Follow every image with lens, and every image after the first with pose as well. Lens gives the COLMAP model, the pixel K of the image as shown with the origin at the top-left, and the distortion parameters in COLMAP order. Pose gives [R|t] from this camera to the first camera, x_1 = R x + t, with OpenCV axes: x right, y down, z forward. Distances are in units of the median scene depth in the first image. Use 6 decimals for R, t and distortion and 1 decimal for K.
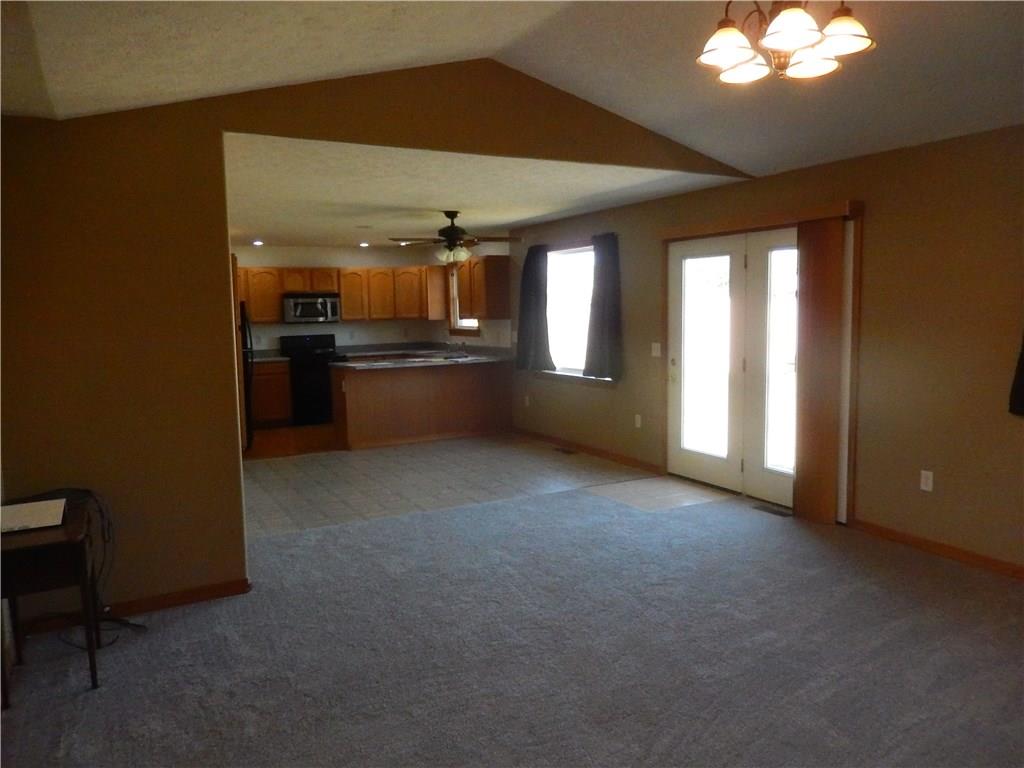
lens RADIAL K [[766.0, 0, 512.0], [0, 766.0, 384.0], [0, 0, 1]] dist [0.004668, 0.000793]
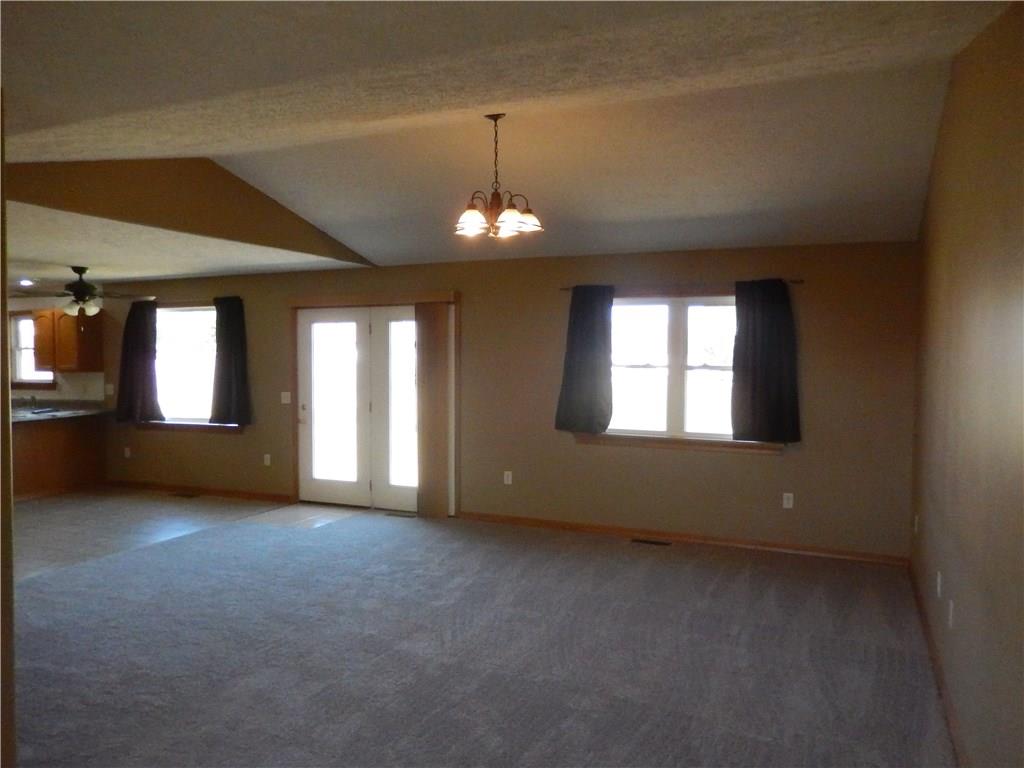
lens RADIAL K [[766.0, 0, 512.0], [0, 766.0, 384.0], [0, 0, 1]] dist [0.004668, 0.000793]
pose [[0.789711, -0.011819, 0.613366, -0.302245], [0.052448, 0.997455, -0.048308, 0.011218], [-0.611233, 0.070319, 0.788320, -0.171790]]
